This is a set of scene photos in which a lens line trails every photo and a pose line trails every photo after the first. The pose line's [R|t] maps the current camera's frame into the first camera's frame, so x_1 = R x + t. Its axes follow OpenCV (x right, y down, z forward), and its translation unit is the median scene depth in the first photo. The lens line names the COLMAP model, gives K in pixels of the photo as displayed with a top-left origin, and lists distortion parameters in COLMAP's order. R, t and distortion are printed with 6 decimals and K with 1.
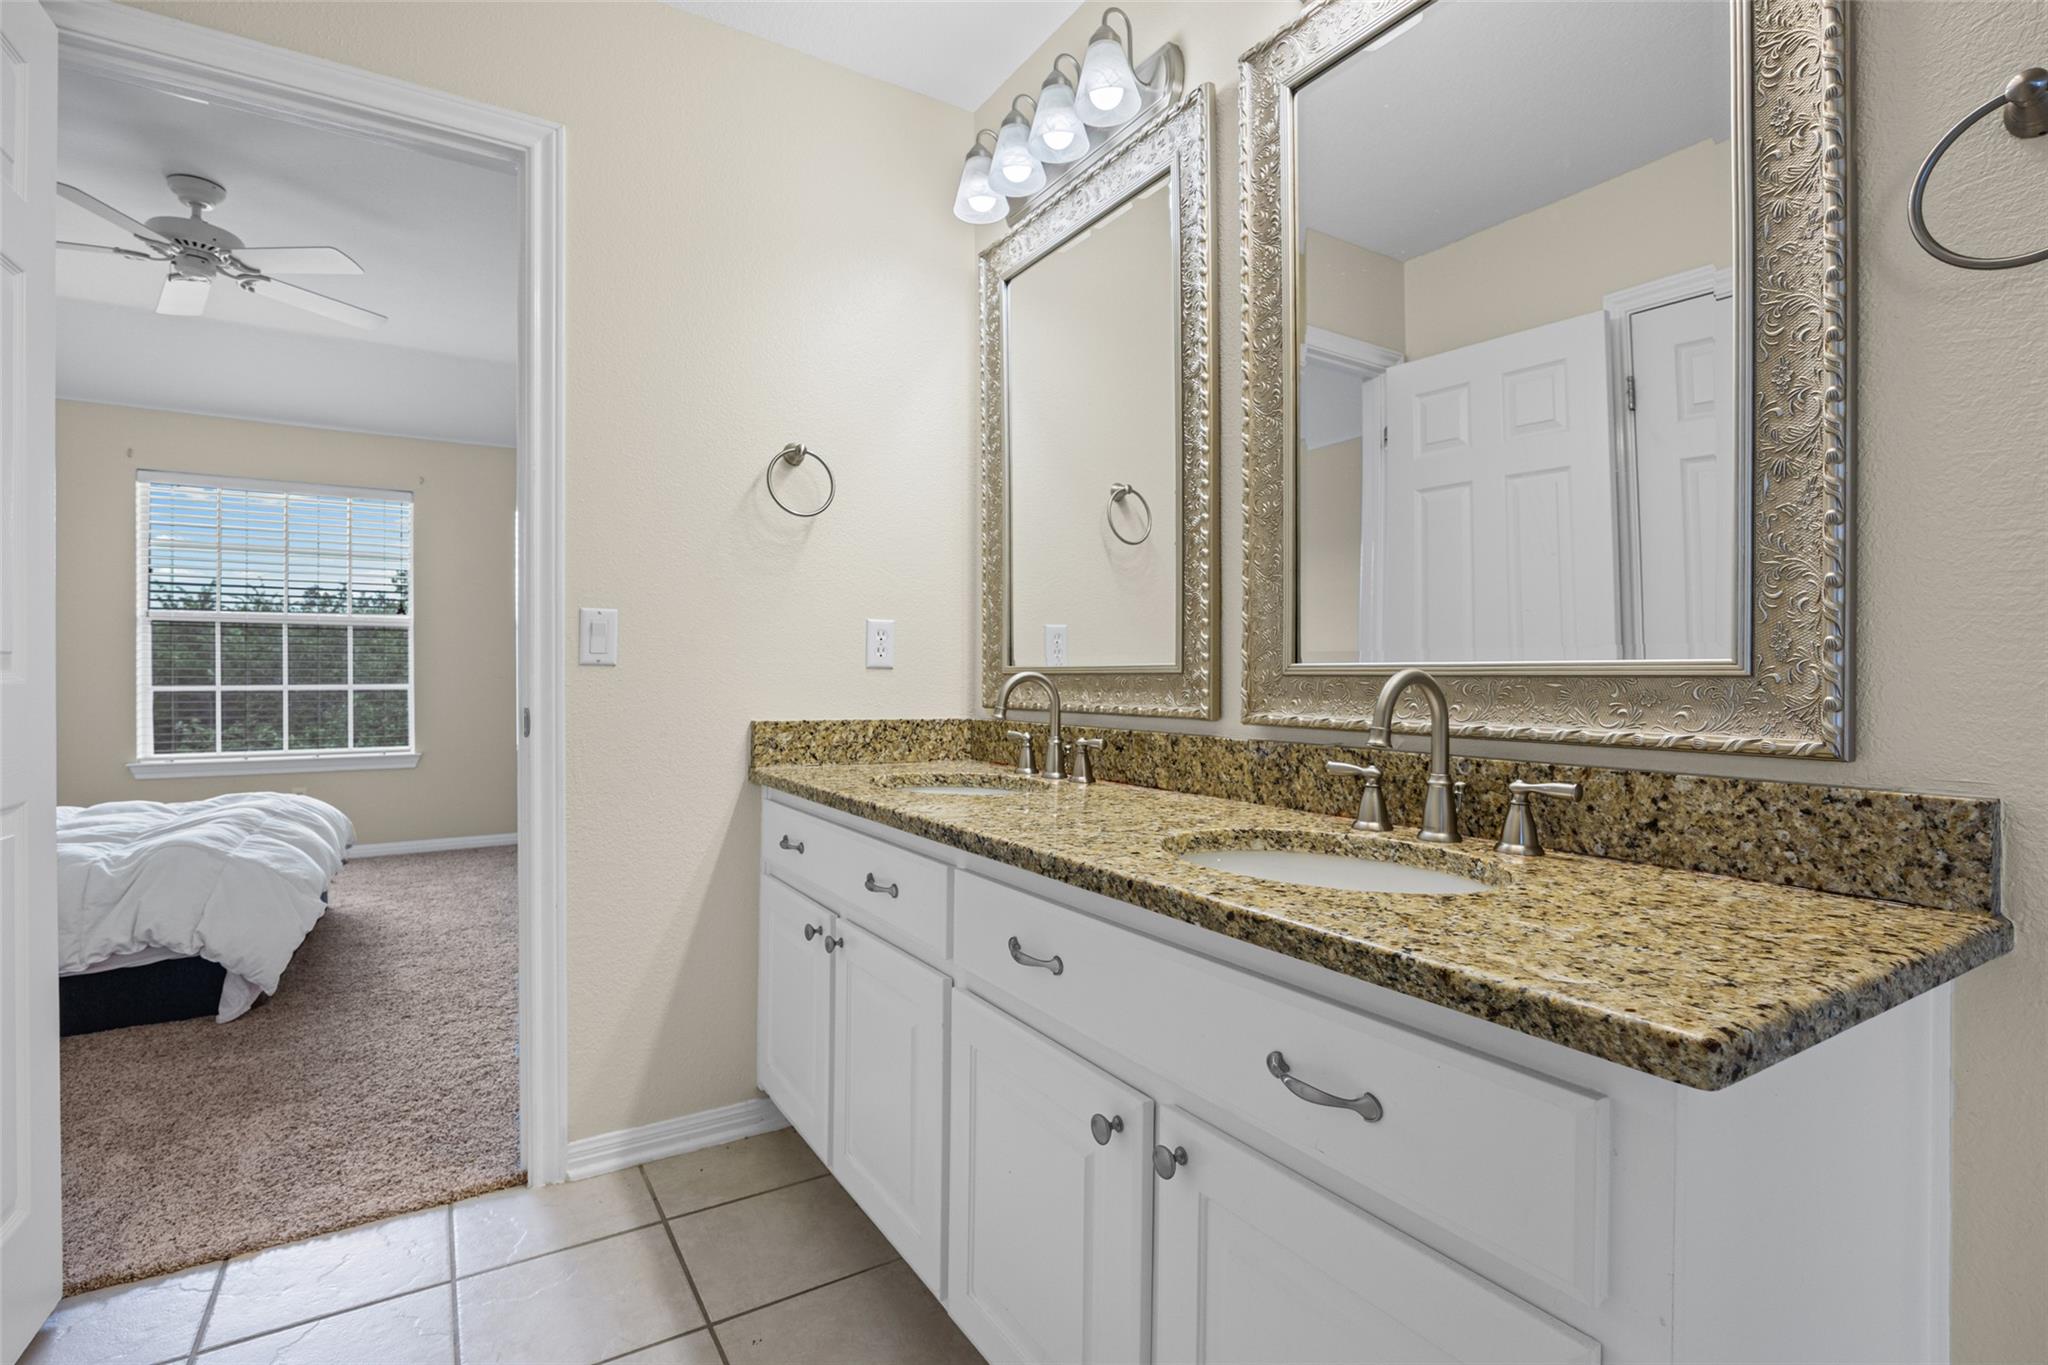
lens RADIAL K [[958.0, 0, 1024.0], [0, 958.0, 682.5], [0, 0, 1]] dist [-0.000095, -0.000013]
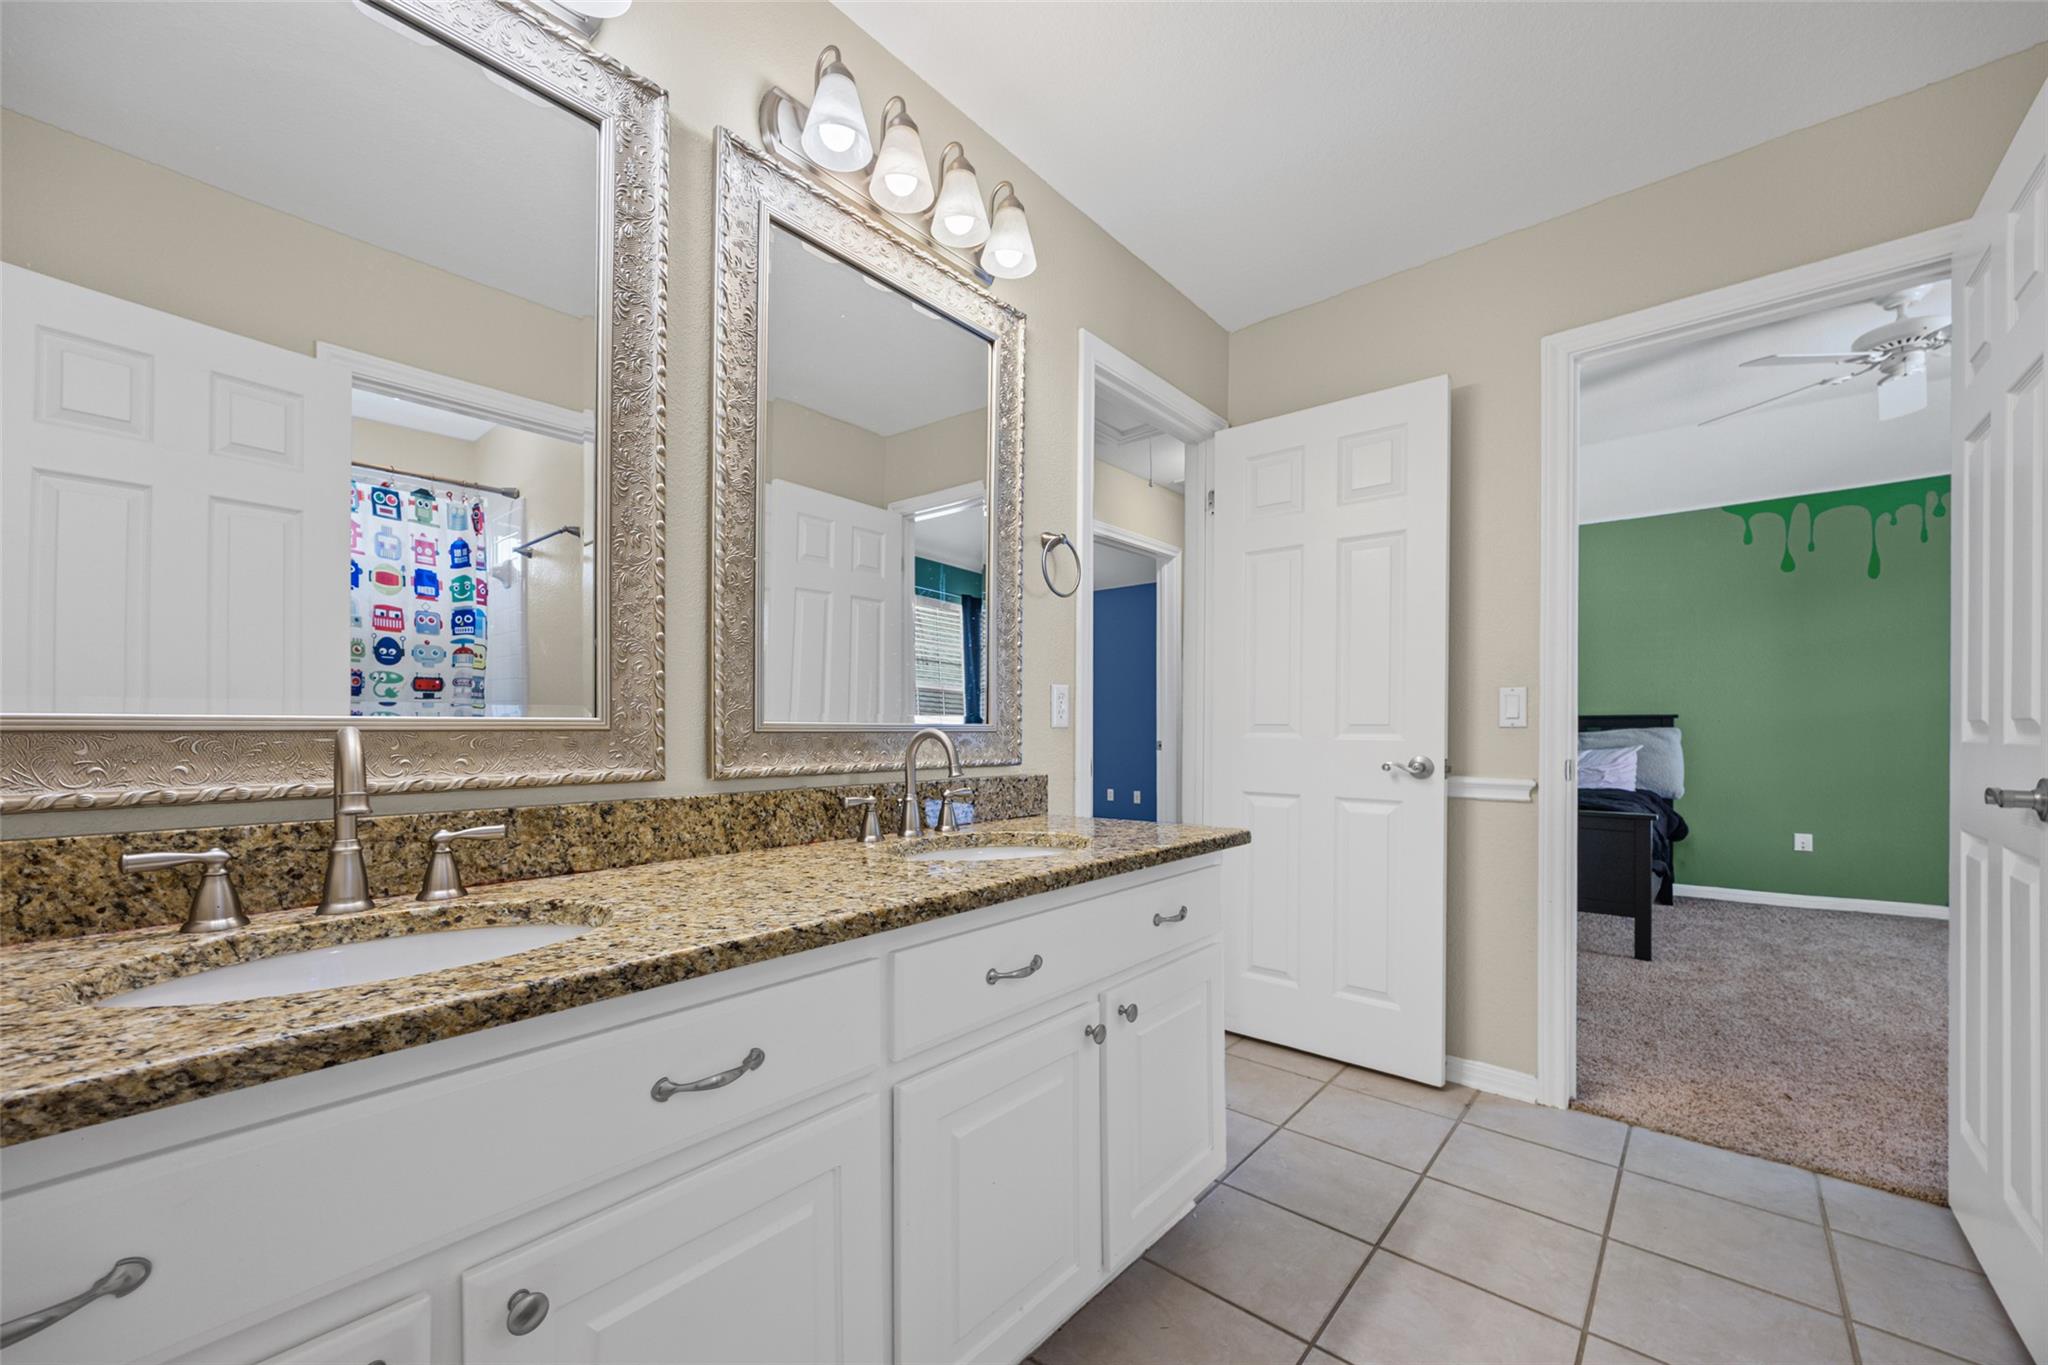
lens RADIAL K [[797.7, 0, 1026.6], [0, 797.7, 715.9], [0, 0, 1]] dist [0.001239, -0.000108]
pose [[-0.291326, 0.008363, 0.956587, -0.706733], [0.000652, 0.999963, -0.008544, -0.019016], [-0.956624, -0.001865, -0.291321, 0.941551]]
